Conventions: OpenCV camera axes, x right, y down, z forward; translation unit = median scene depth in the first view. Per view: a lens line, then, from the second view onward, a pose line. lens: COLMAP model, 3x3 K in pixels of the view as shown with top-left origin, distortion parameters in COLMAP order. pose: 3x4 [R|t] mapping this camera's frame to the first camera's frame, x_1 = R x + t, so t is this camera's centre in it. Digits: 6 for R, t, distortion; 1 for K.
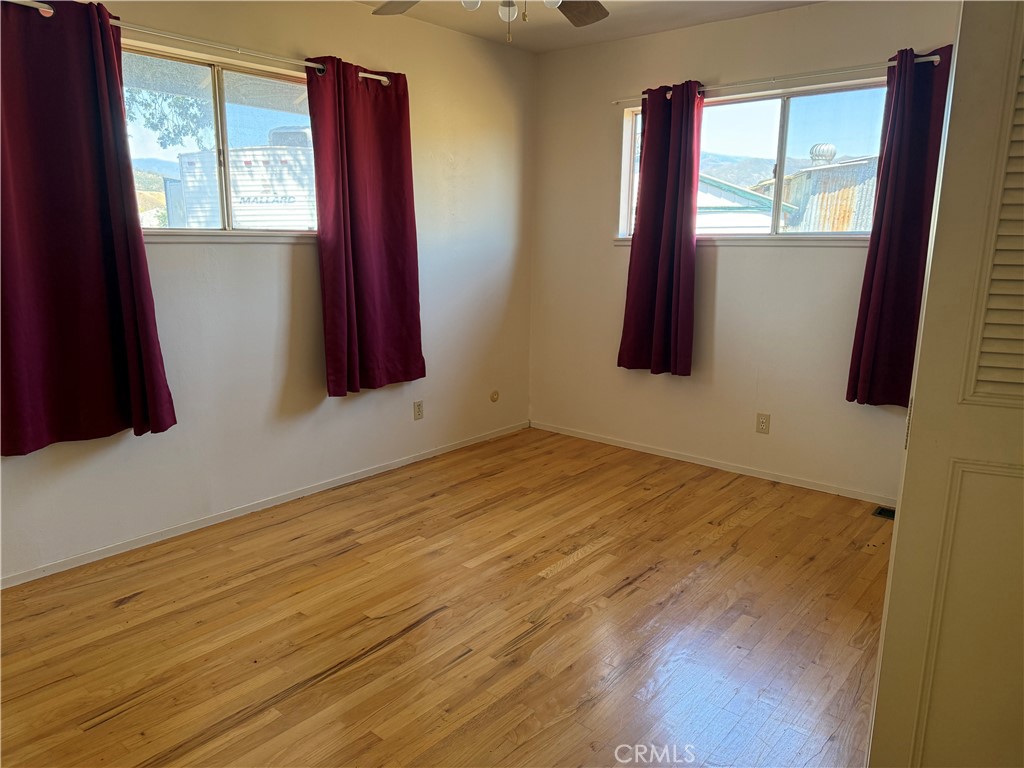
lens RADIAL K [[722.9, 0, 512.0], [0, 722.9, 384.0], [0, 0, 1]] dist [0.086551, -0.125180]
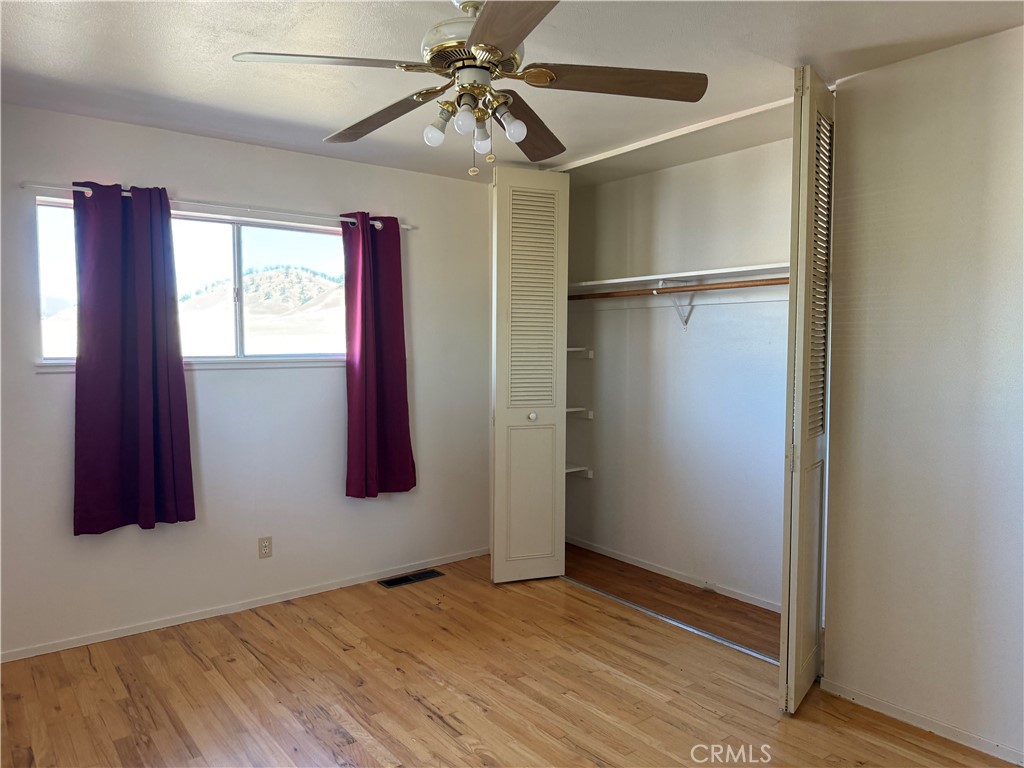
lens RADIAL K [[722.9, 0, 512.0], [0, 722.9, 384.0], [0, 0, 1]] dist [0.086551, -0.125180]
pose [[0.201002, -0.060134, 0.977743, -0.551963], [0.195039, 0.980587, 0.020213, -0.119826], [-0.959978, 0.186635, 0.208829, 0.461451]]
